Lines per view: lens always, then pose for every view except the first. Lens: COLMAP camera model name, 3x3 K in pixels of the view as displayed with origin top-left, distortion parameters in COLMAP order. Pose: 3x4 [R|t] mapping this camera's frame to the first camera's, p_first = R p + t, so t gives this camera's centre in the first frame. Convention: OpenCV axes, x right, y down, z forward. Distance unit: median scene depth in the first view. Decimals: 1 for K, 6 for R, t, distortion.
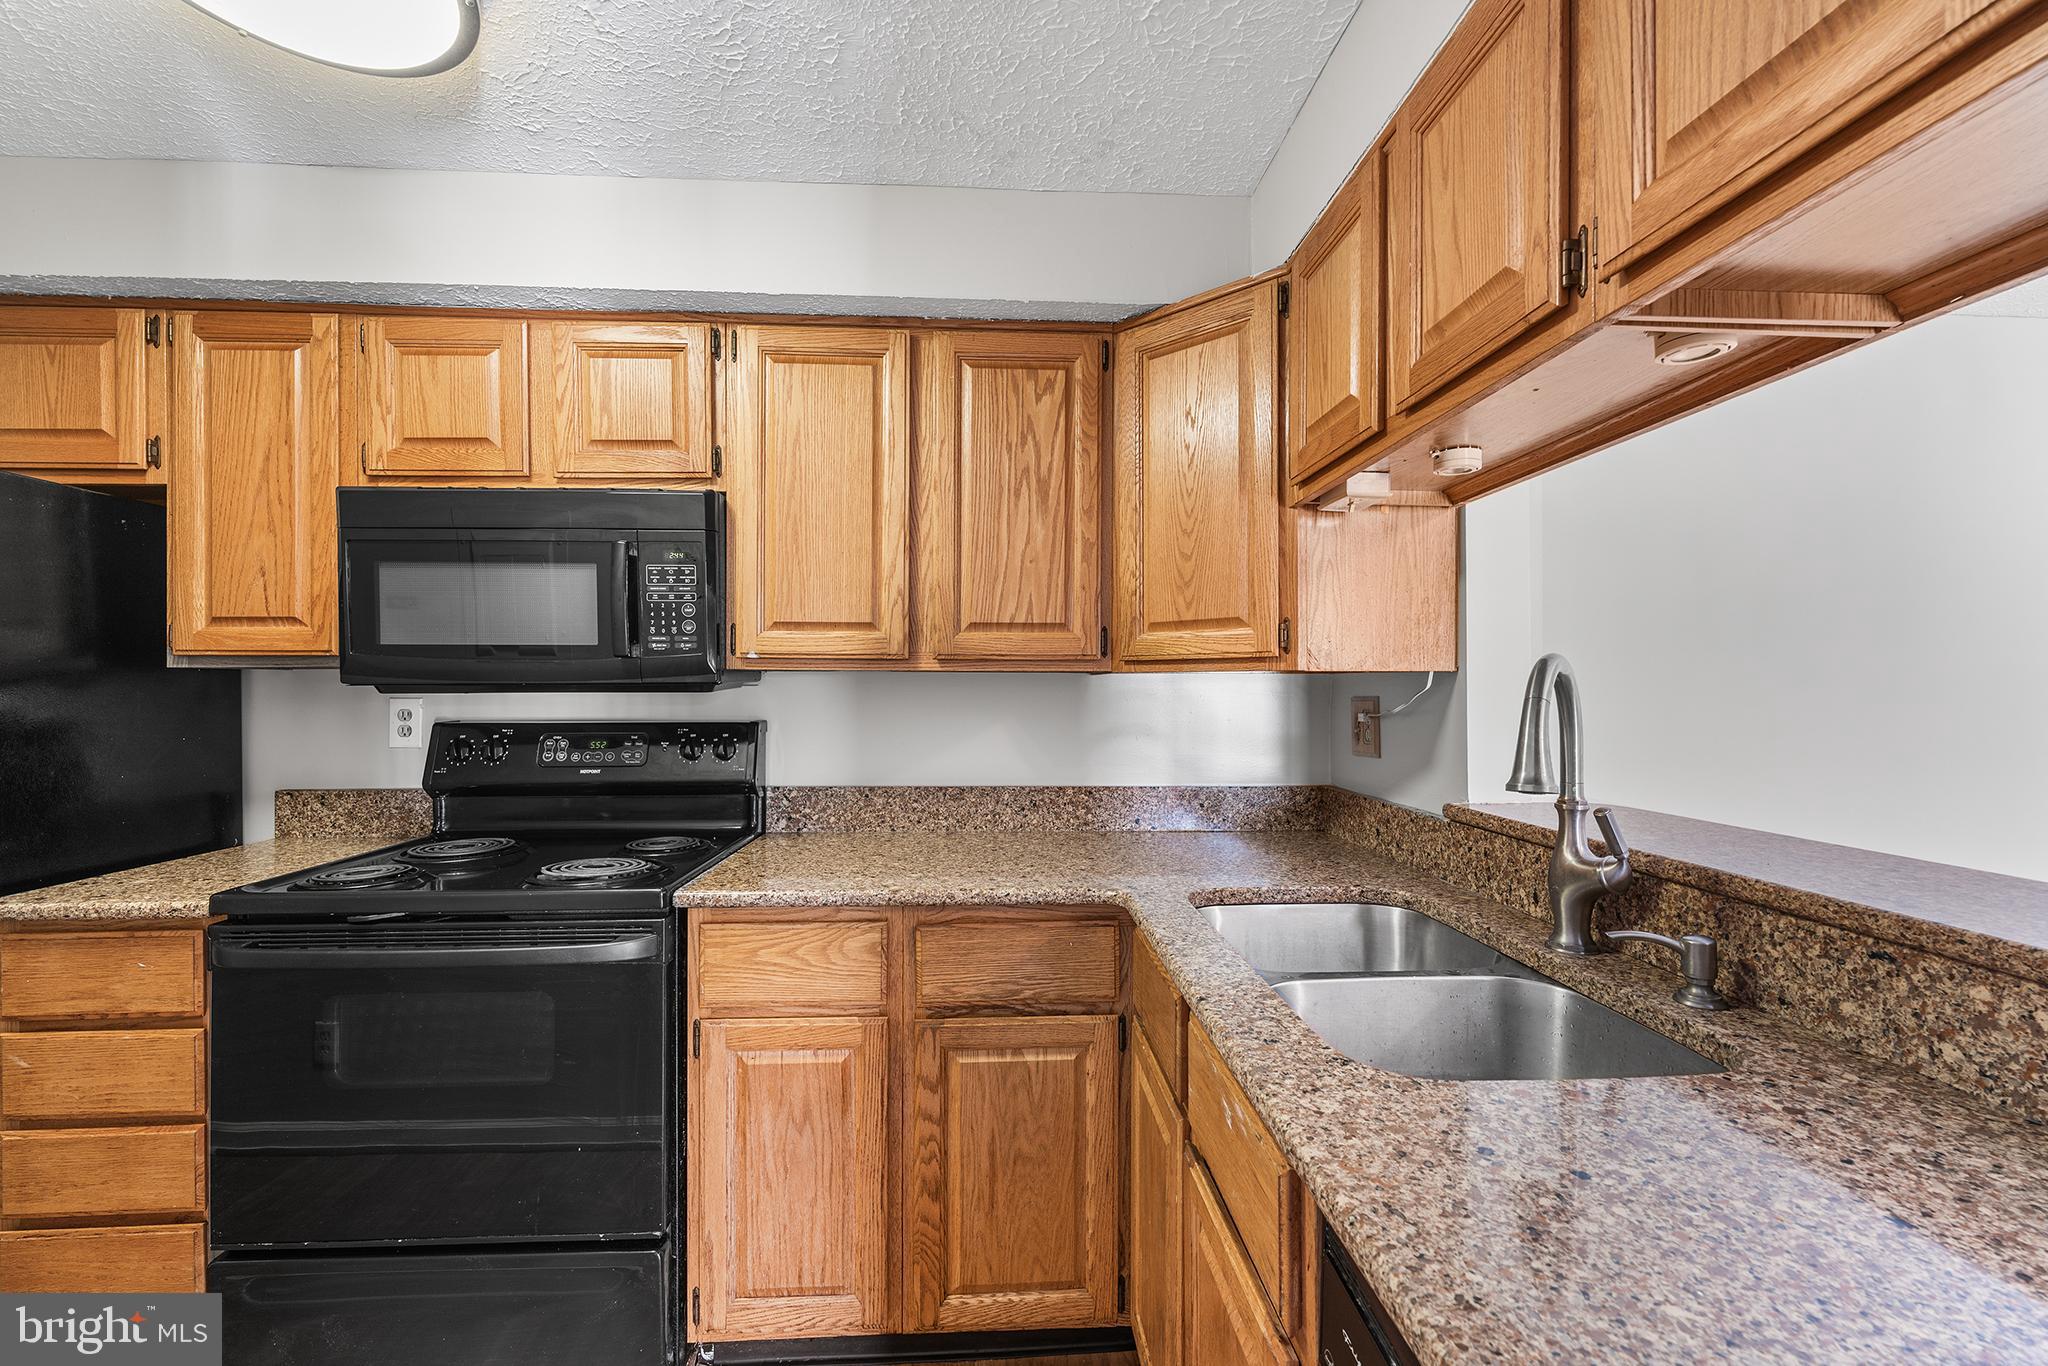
lens RADIAL K [[864.8, 0, 1034.6], [0, 864.8, 685.0], [0, 0, 1]] dist [-0.001088, -0.000490]
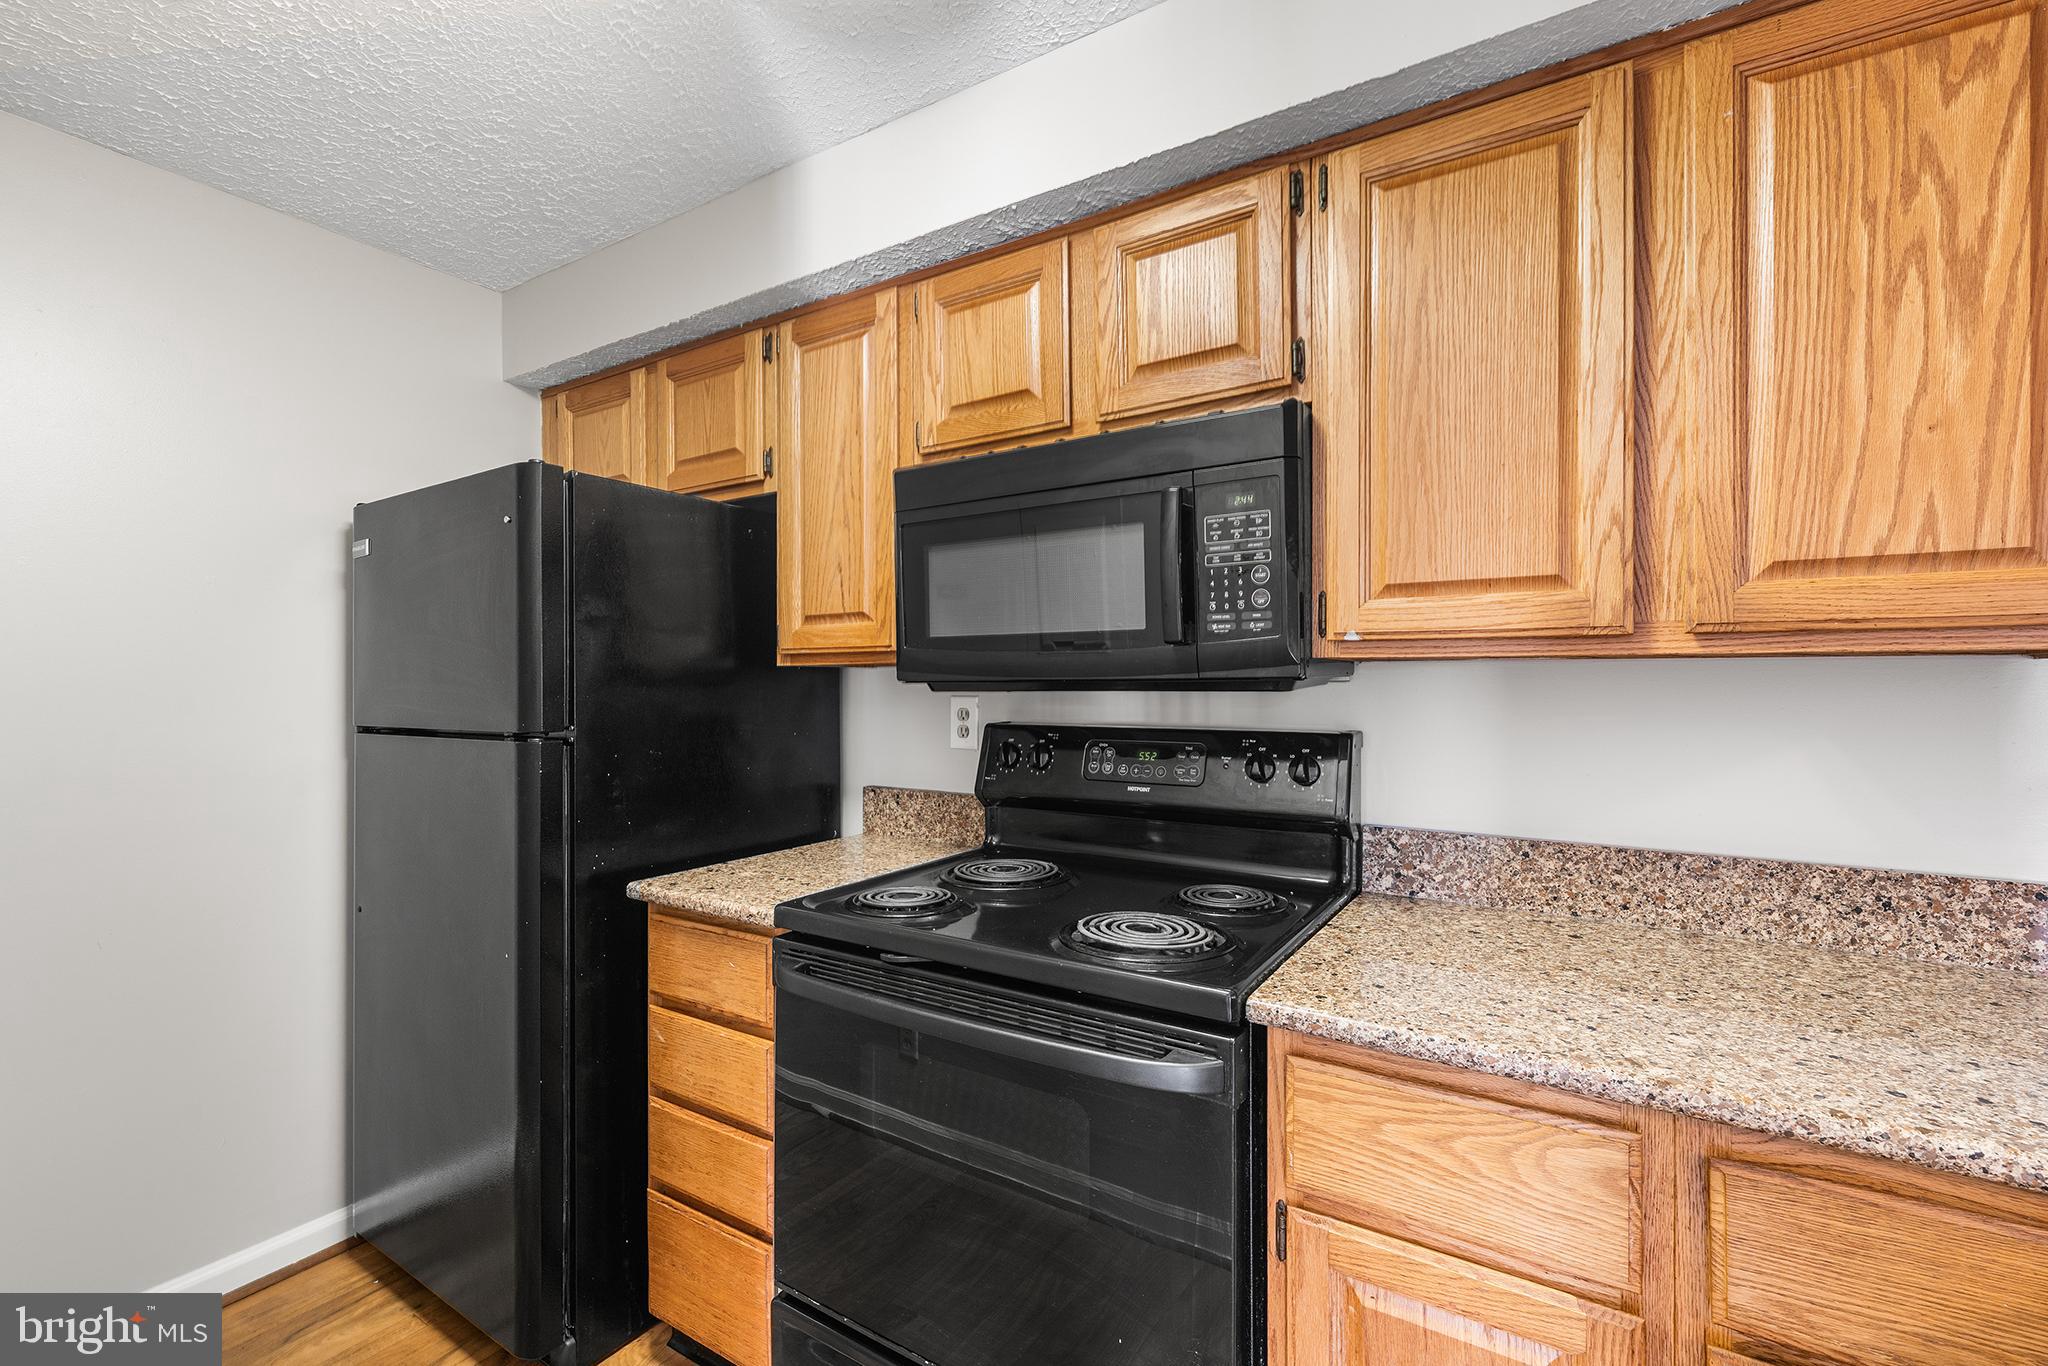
lens RADIAL K [[864.8, 0, 1030.7], [0, 864.8, 690.4], [0, 0, 1]] dist [-0.001088, -0.000490]
pose [[0.818990, 0.002305, -0.573803, -0.145119], [0.002980, 0.999961, 0.008269, 0.001139], [0.573800, -0.008482, 0.818952, 0.305989]]
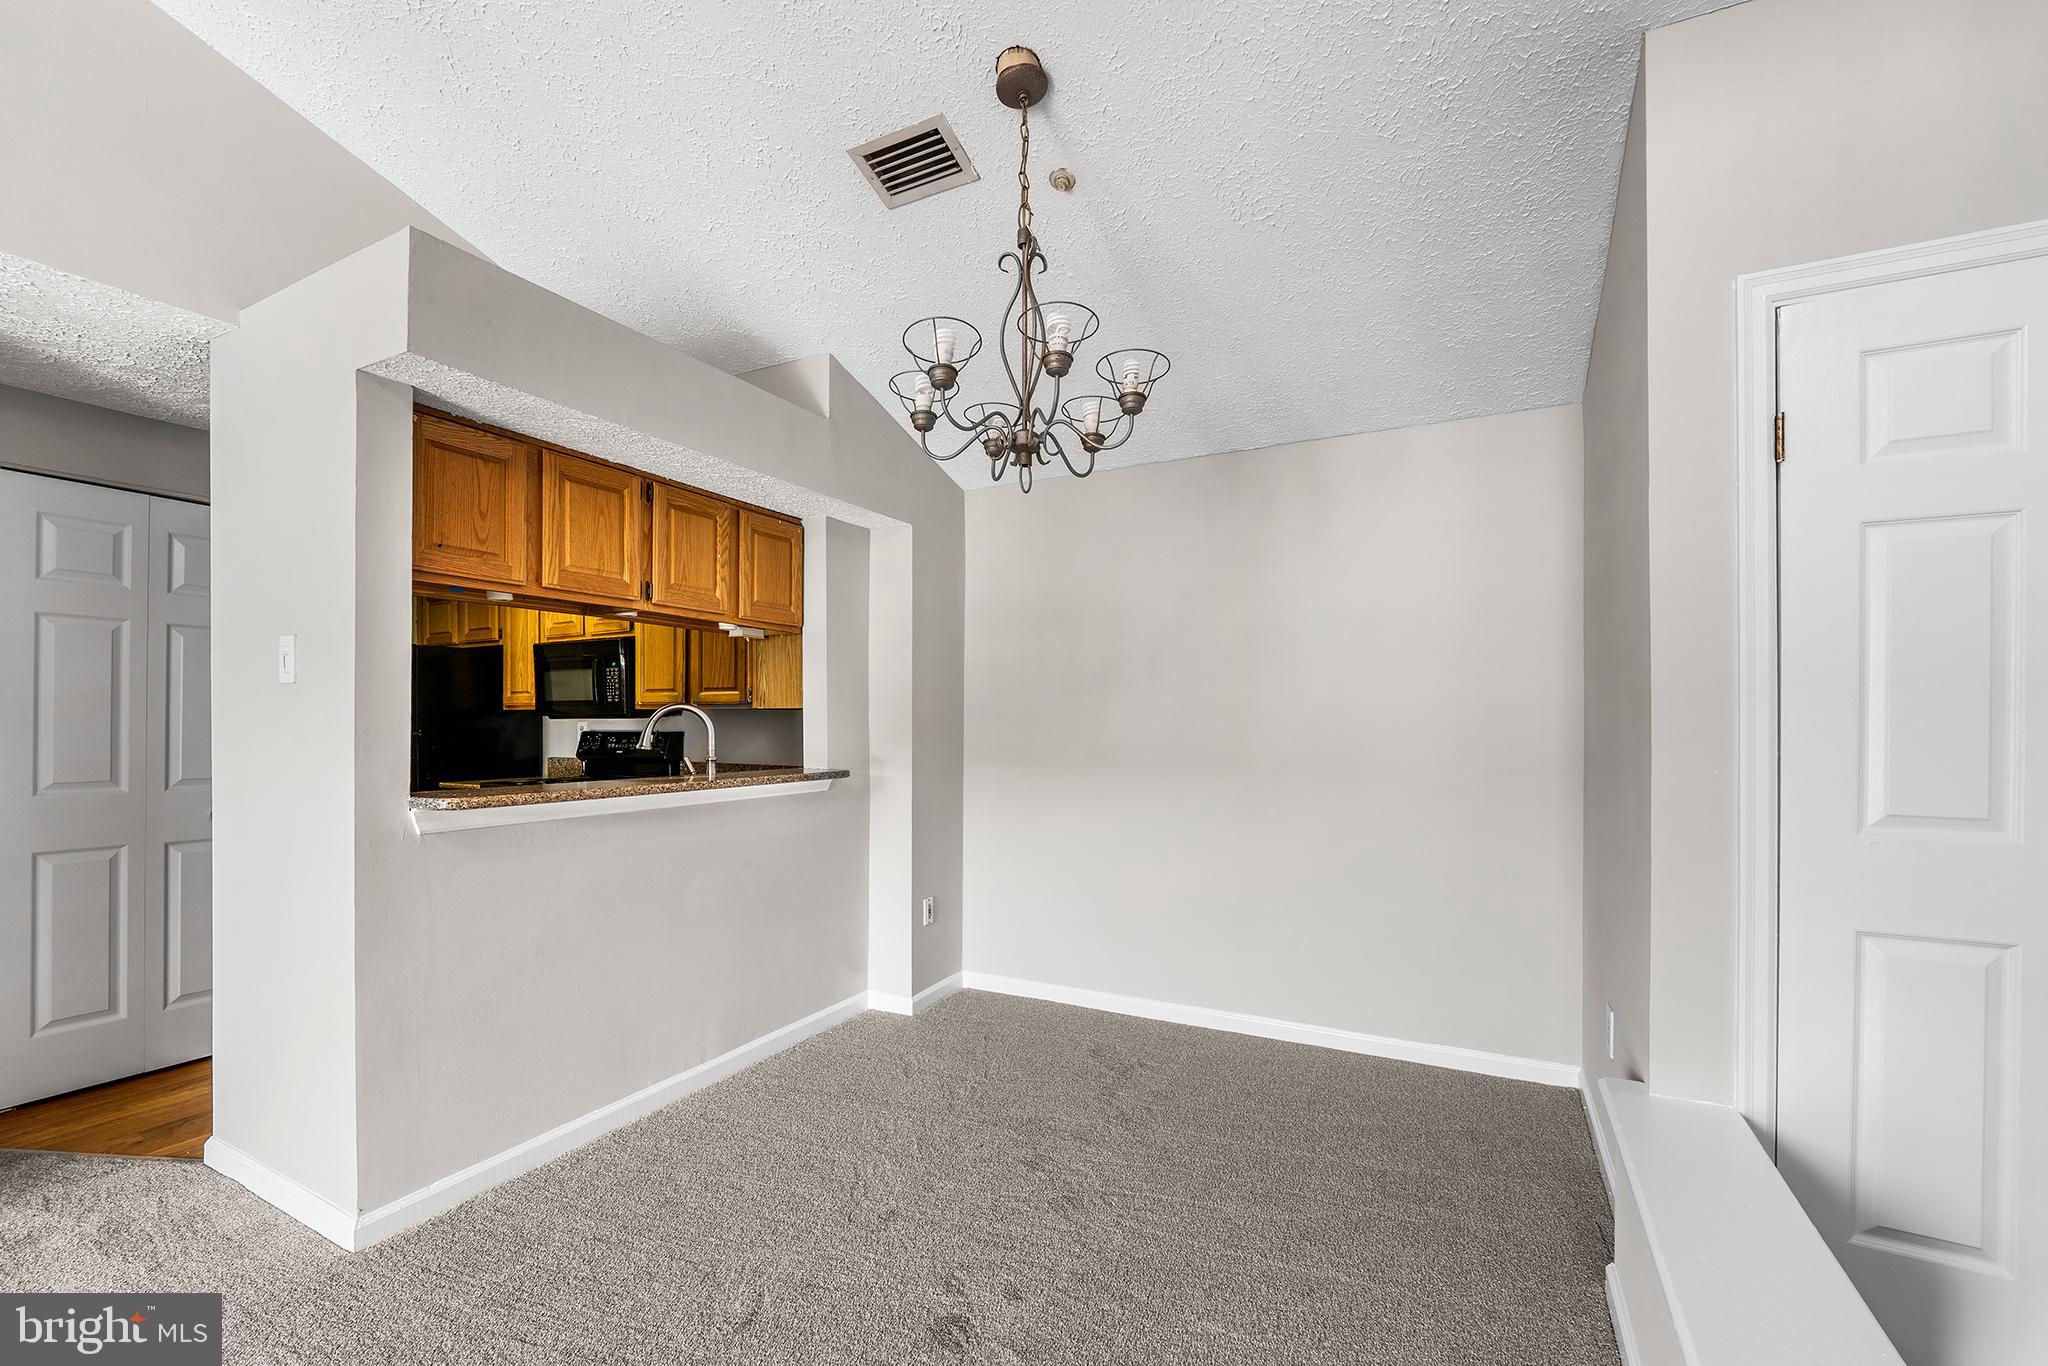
lens RADIAL K [[864.8, 0, 1031.6], [0, 864.8, 737.2], [0, 0, 1]] dist [-0.001088, -0.000490]
pose [[0.860156, 0.007071, -0.509982, 1.849037], [-0.000618, 0.999918, 0.012822, 0.029029], [0.510031, -0.010714, 0.860089, -0.526033]]
